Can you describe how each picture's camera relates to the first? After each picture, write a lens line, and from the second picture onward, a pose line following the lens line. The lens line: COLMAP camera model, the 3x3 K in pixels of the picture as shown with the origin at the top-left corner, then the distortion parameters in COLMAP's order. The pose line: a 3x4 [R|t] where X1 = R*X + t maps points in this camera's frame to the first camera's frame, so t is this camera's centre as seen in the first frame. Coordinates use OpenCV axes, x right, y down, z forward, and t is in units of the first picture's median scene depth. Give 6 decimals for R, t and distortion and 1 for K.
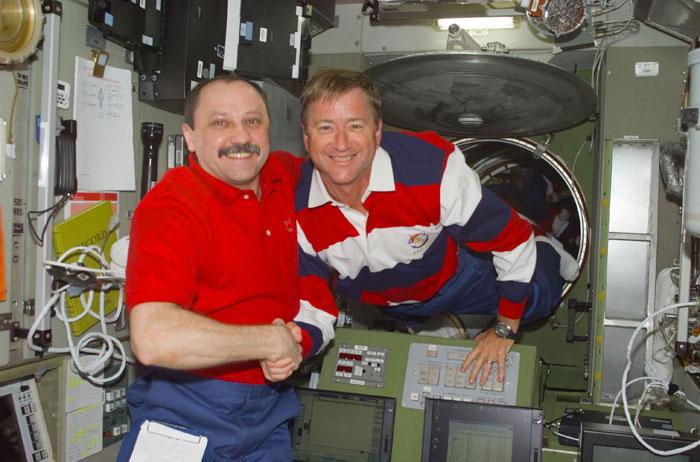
lens RADIAL K [[824.3, 0, 350.0], [0, 824.3, 231.0], [0, 0, 1]] dist [-0.018888, -0.028845]
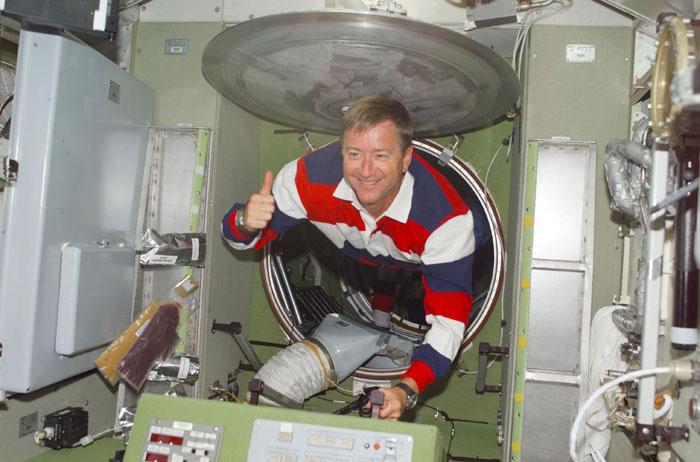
lens RADIAL K [[824.3, 0, 350.0], [0, 824.3, 231.0], [0, 0, 1]] dist [-0.018888, -0.028845]
pose [[0.993753, 0.019154, 0.109943, 0.057795], [-0.016861, 0.999621, -0.021750, -0.005040], [-0.110318, 0.019761, 0.993700, 0.245107]]
